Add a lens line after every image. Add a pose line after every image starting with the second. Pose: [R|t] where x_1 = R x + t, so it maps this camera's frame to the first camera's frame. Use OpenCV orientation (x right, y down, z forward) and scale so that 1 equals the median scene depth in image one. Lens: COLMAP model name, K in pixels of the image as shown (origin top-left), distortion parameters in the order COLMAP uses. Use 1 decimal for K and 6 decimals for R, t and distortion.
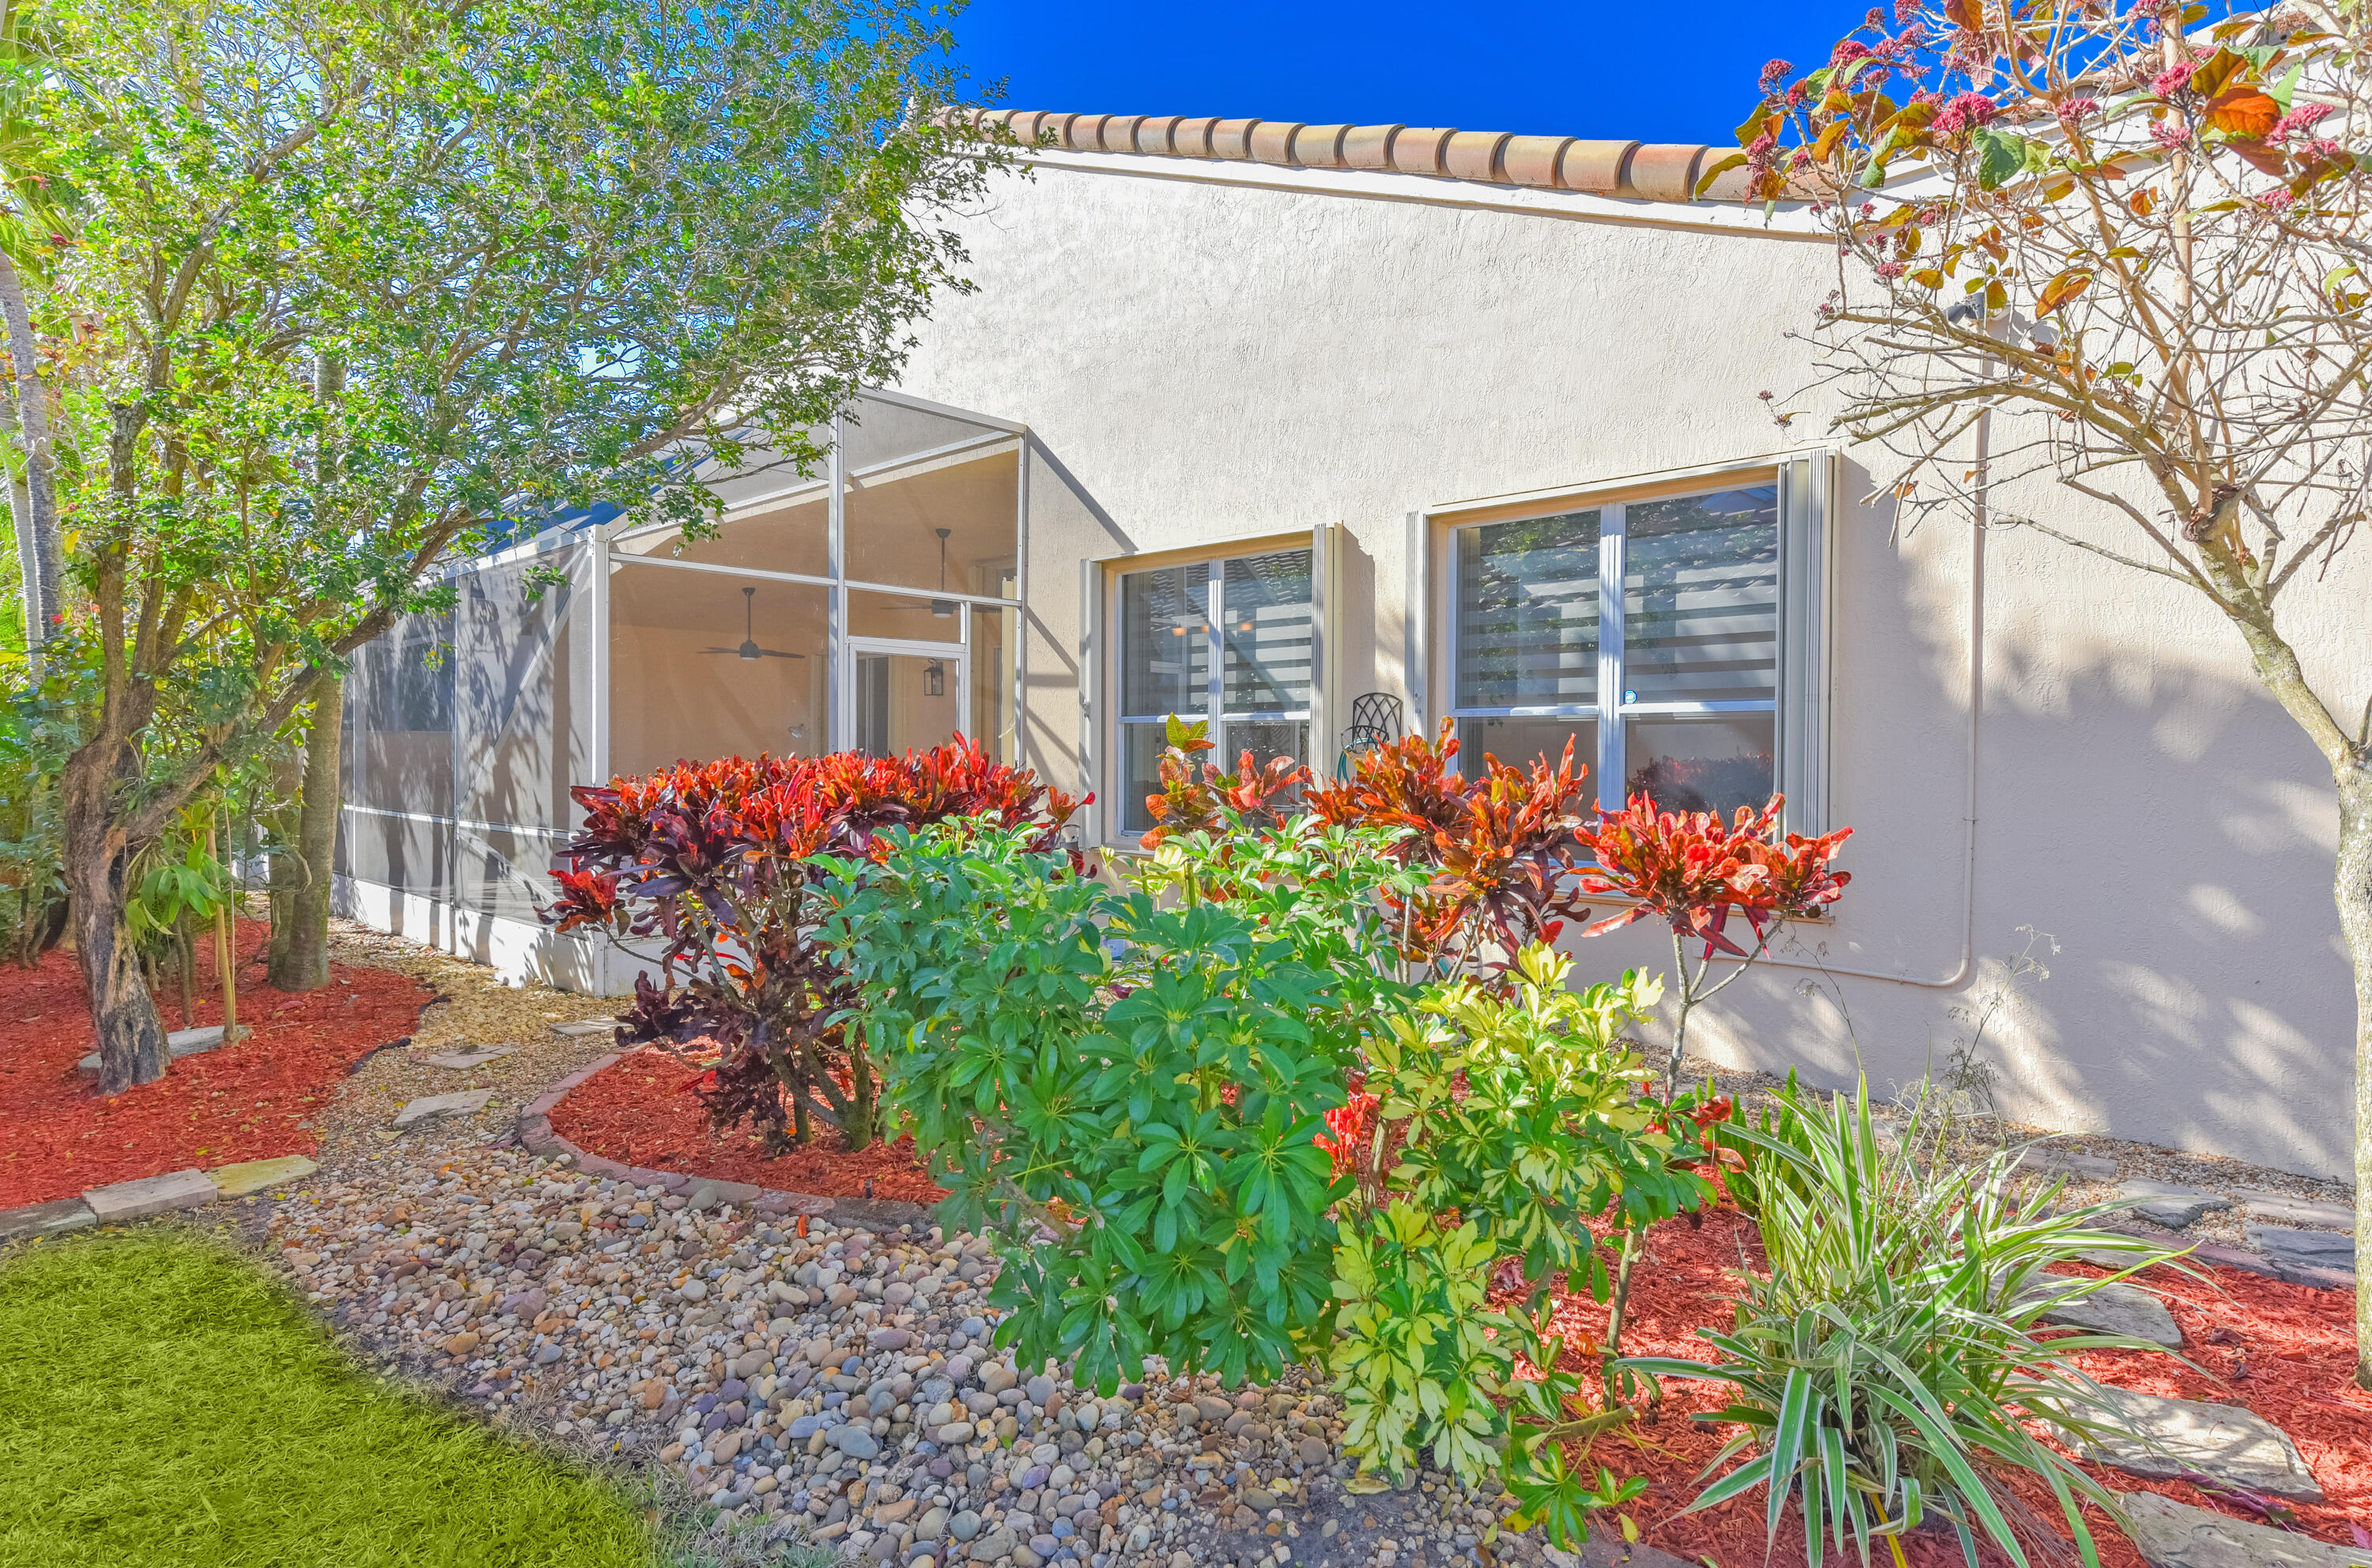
lens RADIAL K [[1243.6, 0, 1194.3], [0, 1243.6, 773.6], [0, 0, 1]] dist [0.027179, 0.000203]
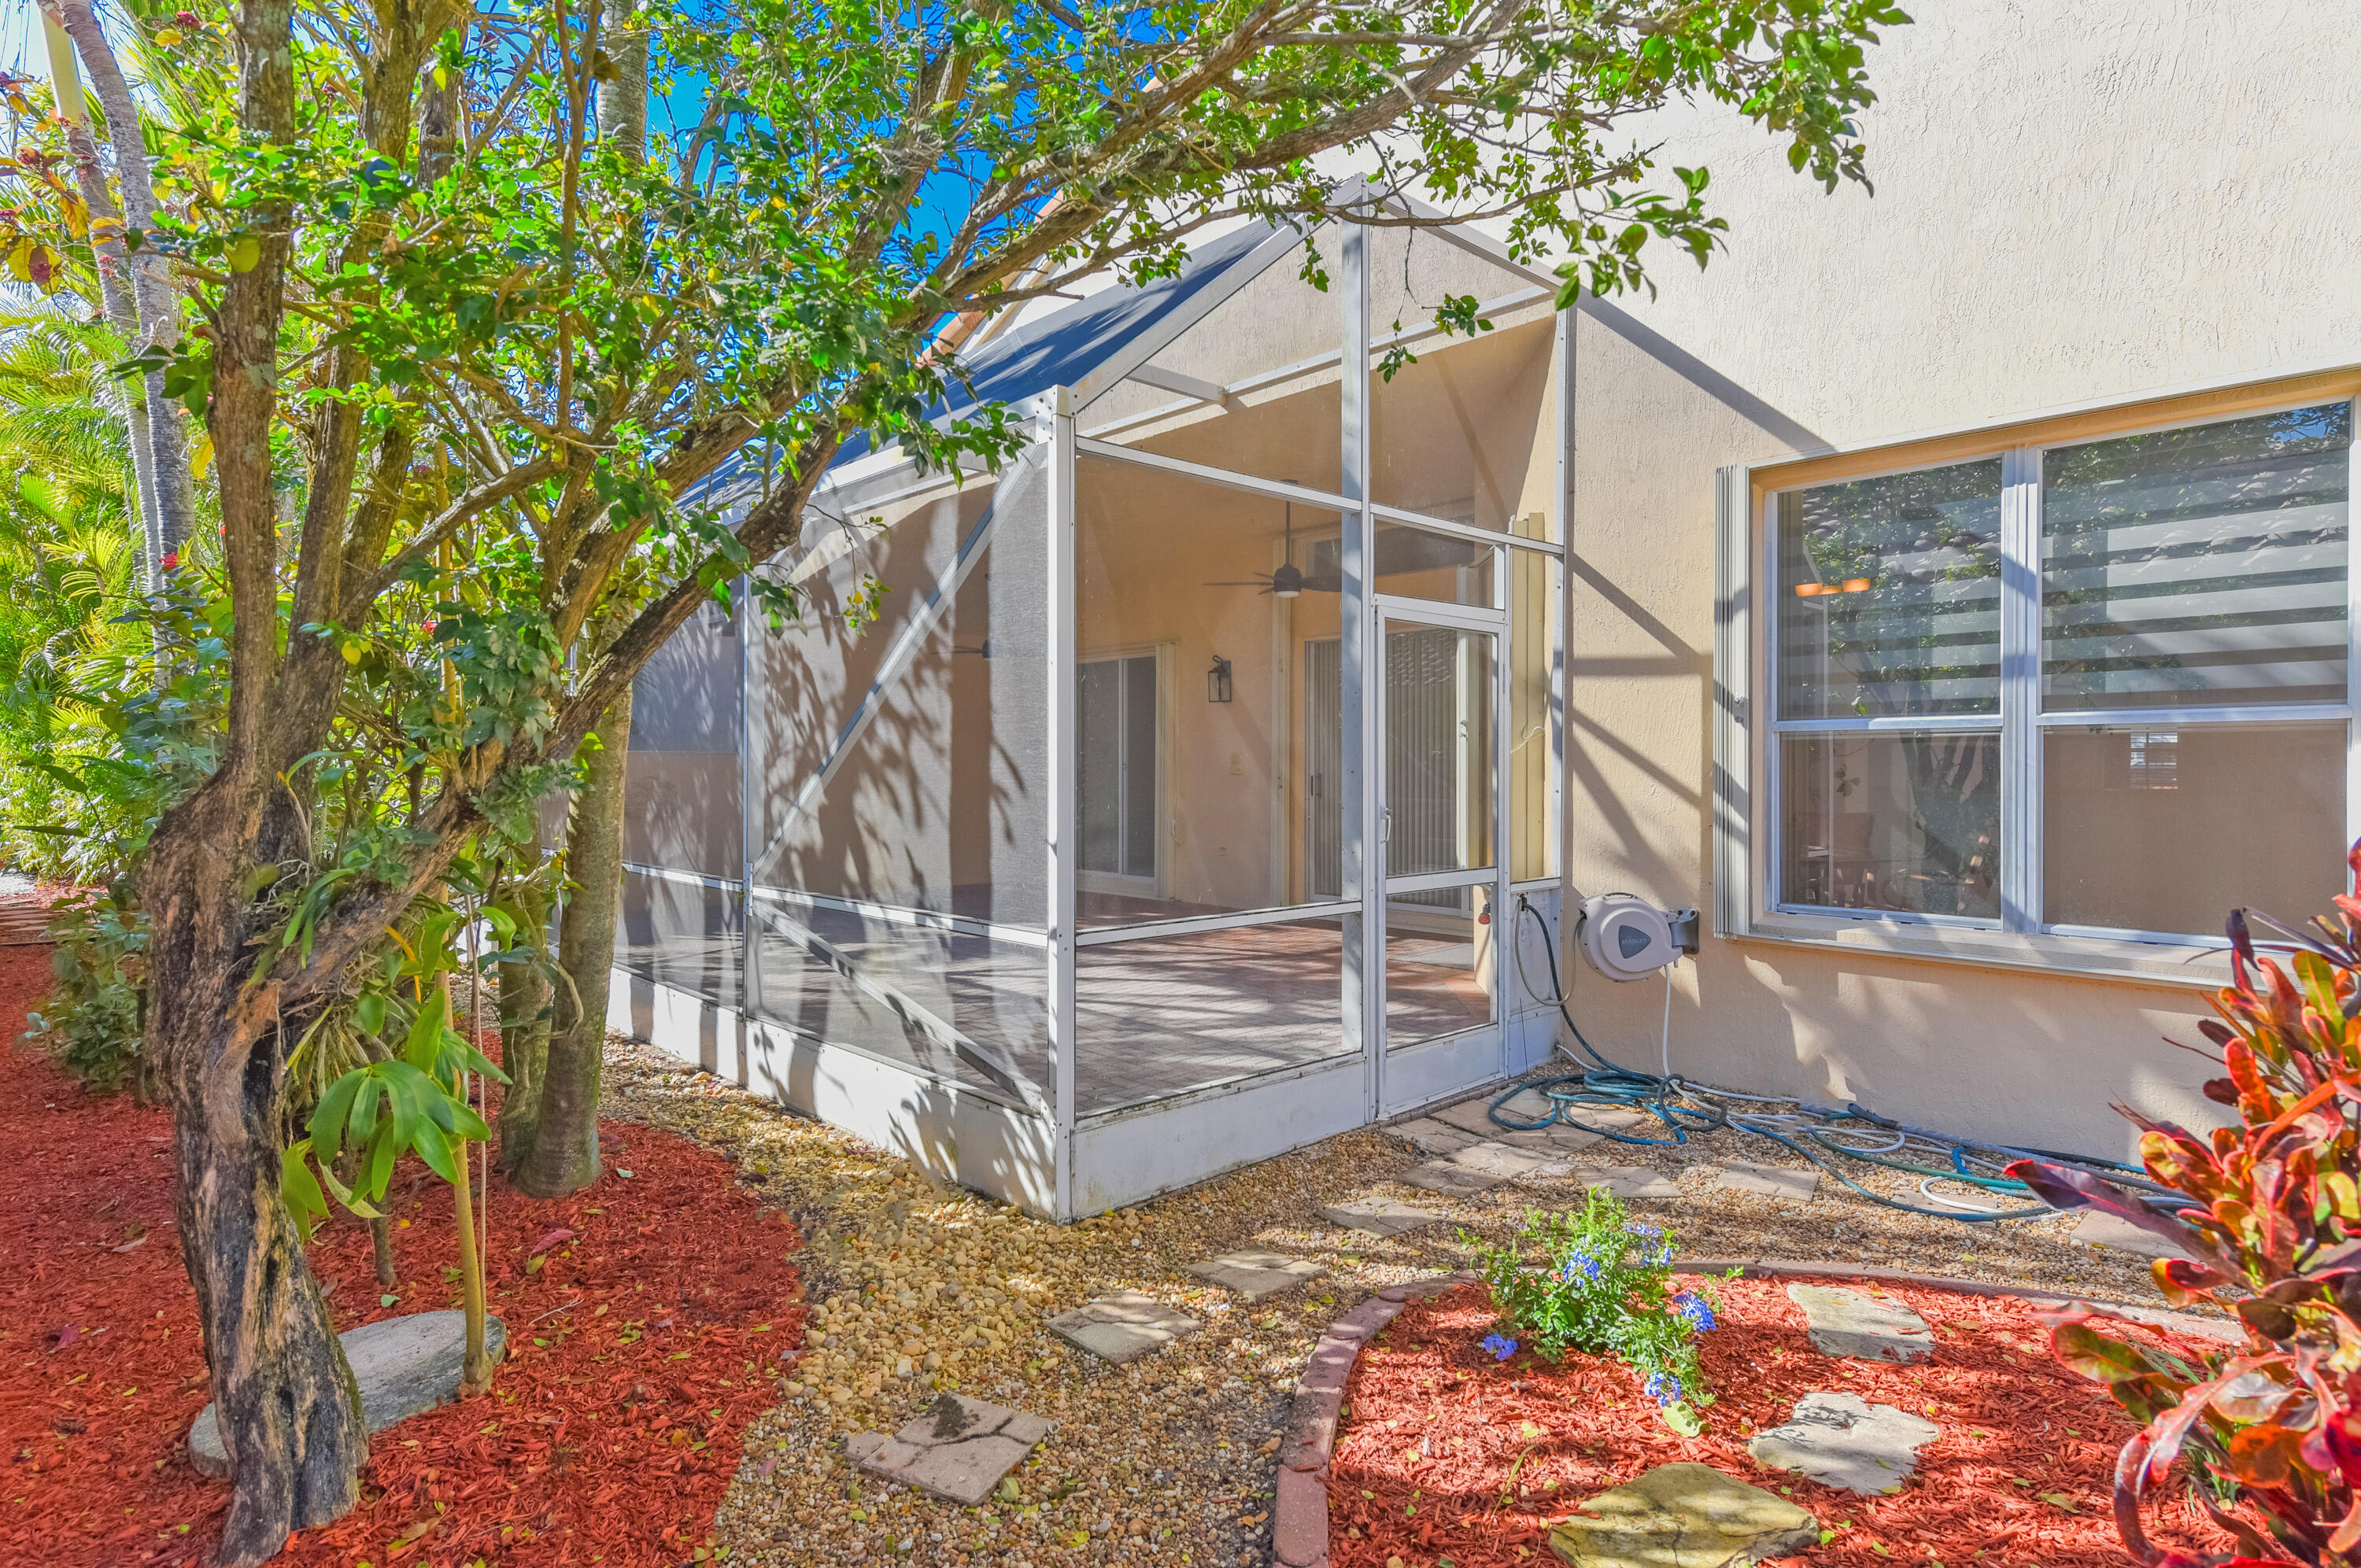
lens RADIAL K [[1203.0, 0, 1180.5], [0, 1203.0, 784.0], [0, 0, 1]] dist [0.018684, -0.000007]
pose [[0.998000, -0.004149, -0.063081, -0.342206], [0.004140, 0.999991, -0.000281, -0.016347], [0.063082, 0.000020, 0.998008, 0.406503]]
